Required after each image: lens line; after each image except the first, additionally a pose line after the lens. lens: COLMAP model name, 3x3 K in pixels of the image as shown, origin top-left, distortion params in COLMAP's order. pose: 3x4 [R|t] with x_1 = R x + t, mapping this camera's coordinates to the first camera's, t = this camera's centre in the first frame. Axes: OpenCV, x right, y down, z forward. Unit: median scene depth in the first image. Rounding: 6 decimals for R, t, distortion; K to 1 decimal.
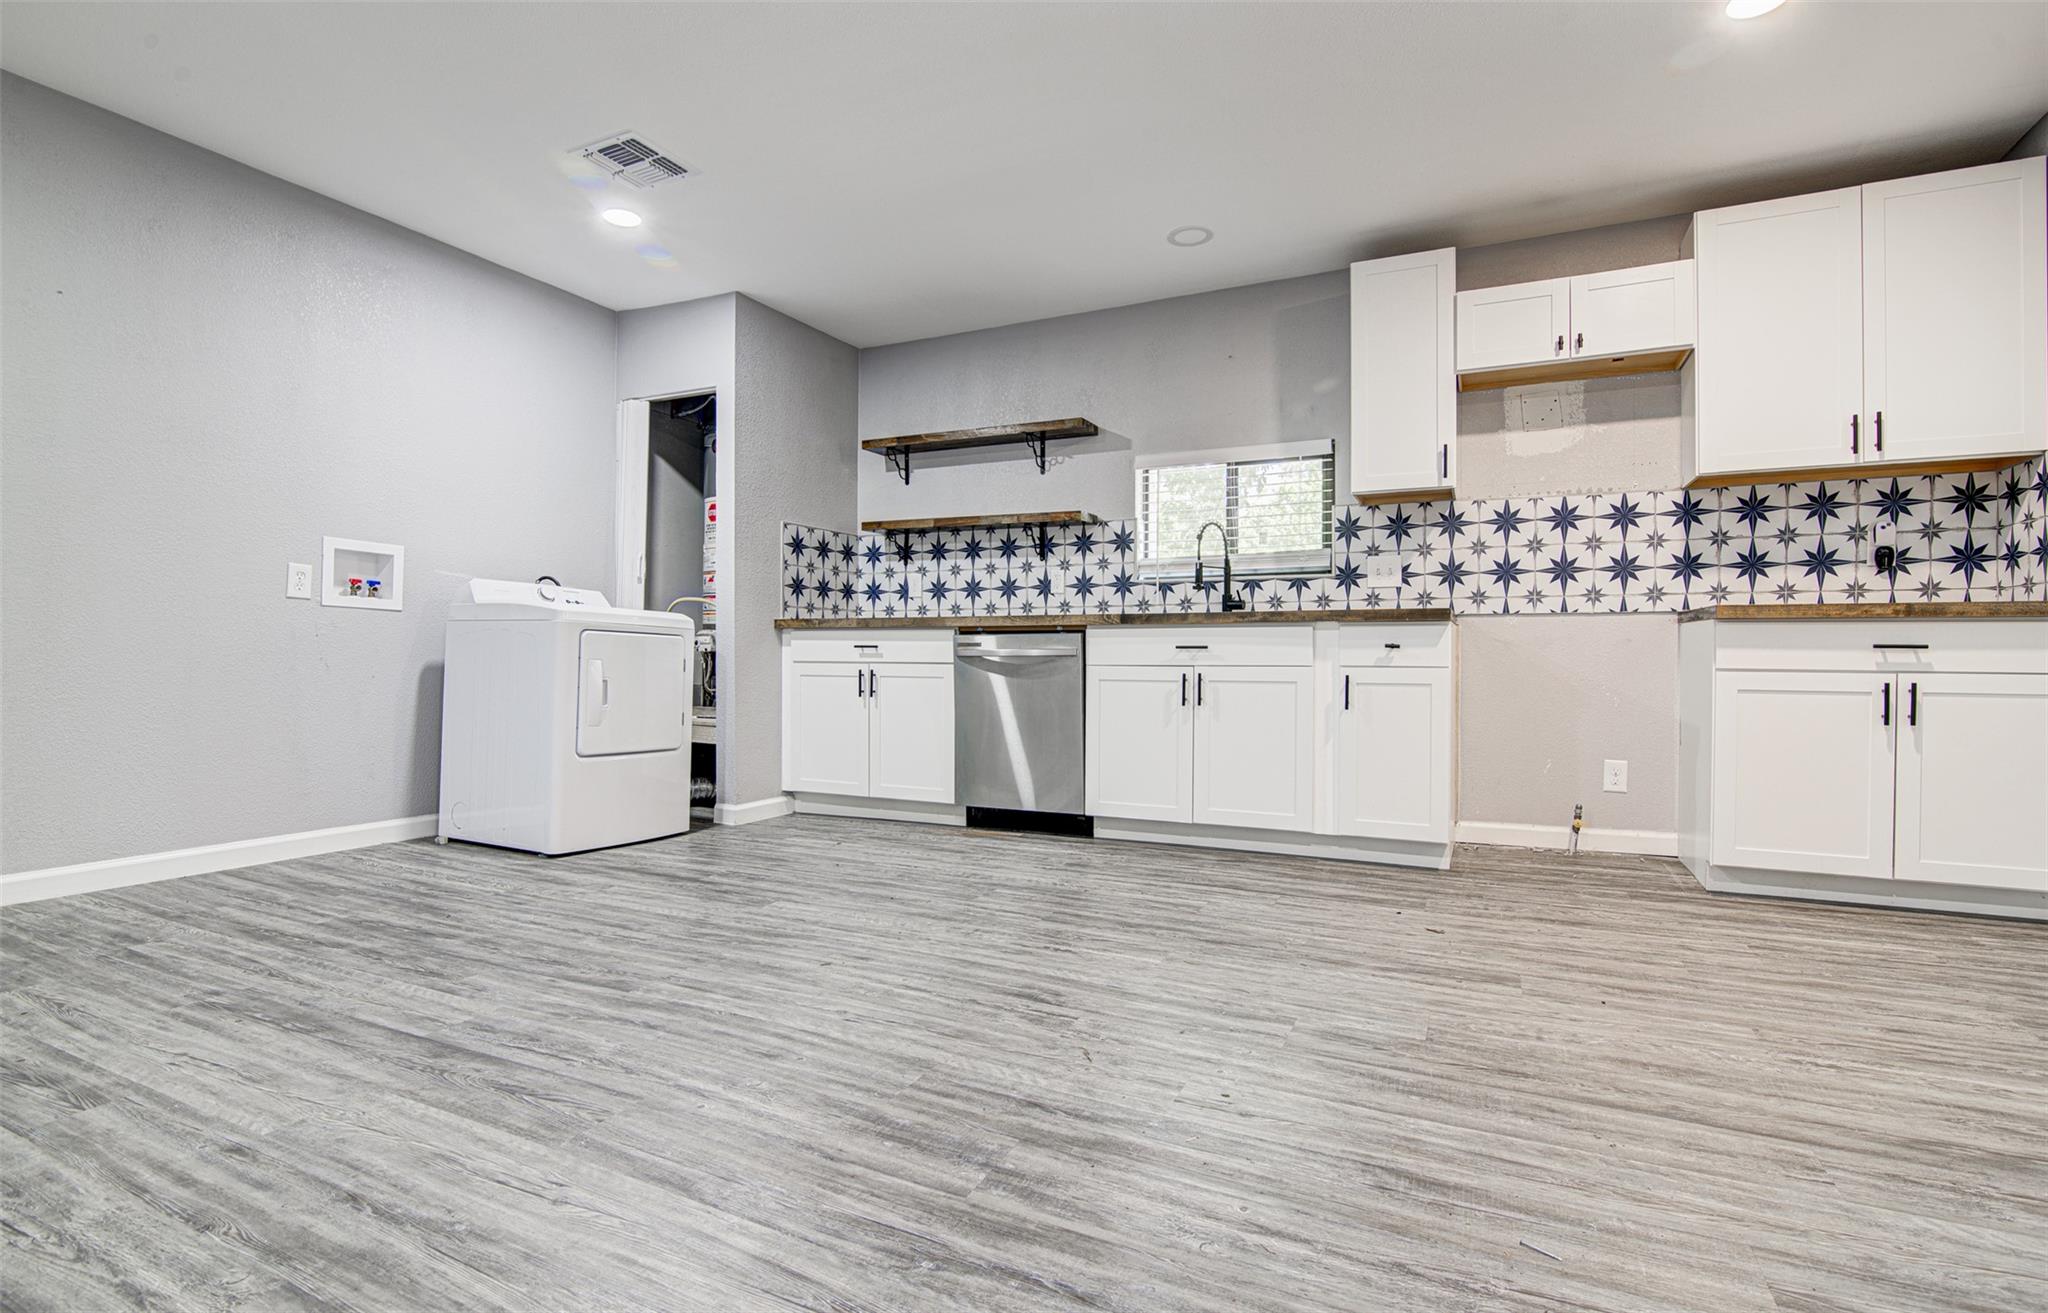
lens RADIAL K [[954.2, 0, 1021.8], [0, 954.2, 656.0], [0, 0, 1]] dist [-0.019952, 0.001376]
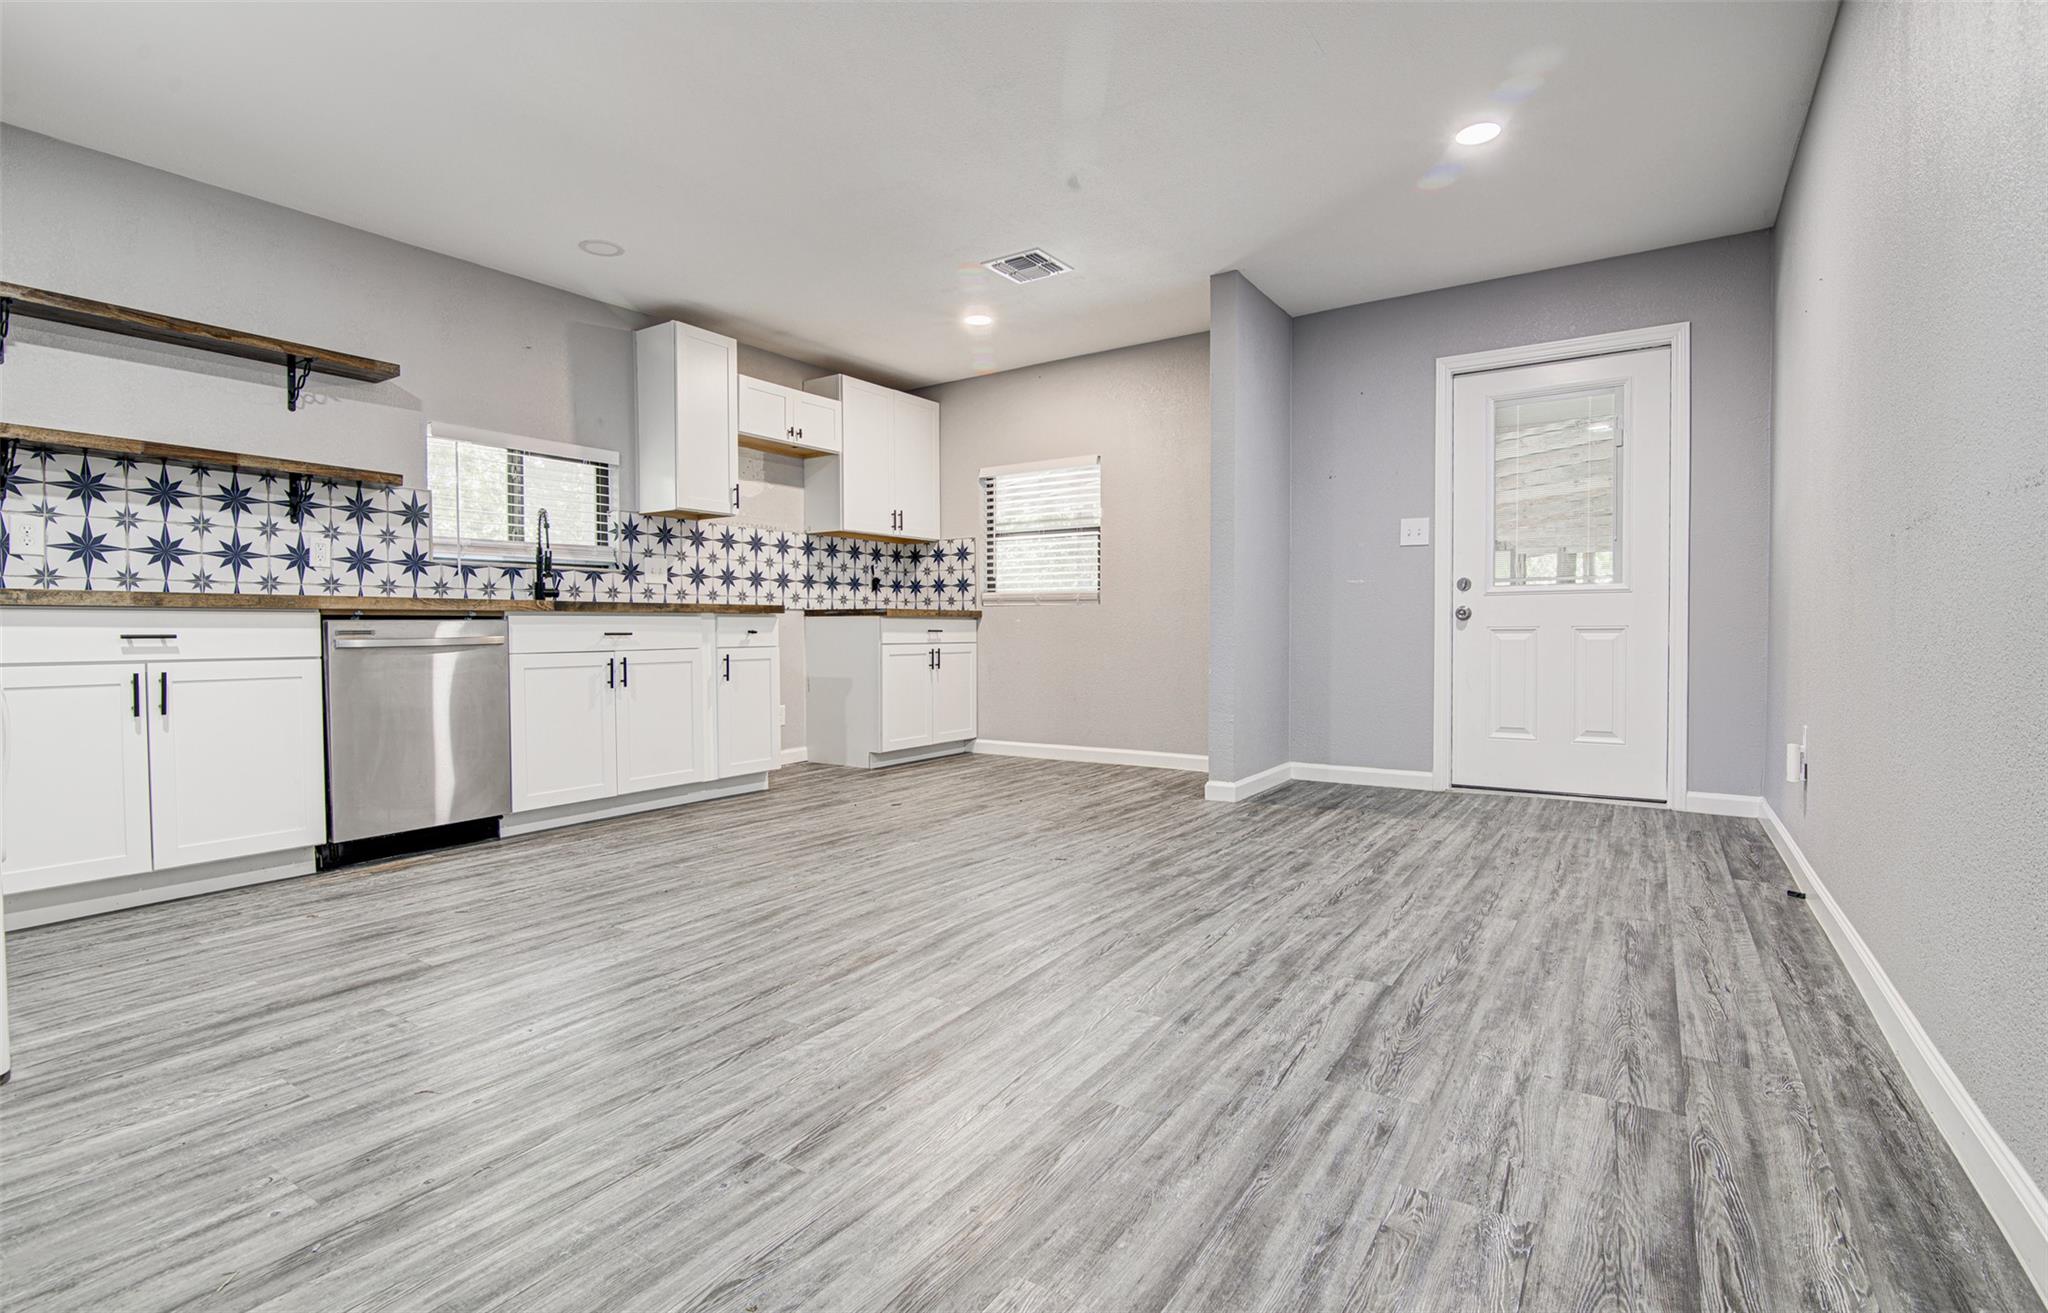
lens RADIAL K [[954.2, 0, 1023.8], [0, 954.2, 650.4], [0, 0, 1]] dist [-0.019952, 0.001376]
pose [[0.131655, -0.024268, 0.990998, -0.885585], [0.011346, 0.999672, 0.022973, -0.010355], [-0.991231, 0.008220, 0.131888, 0.423398]]
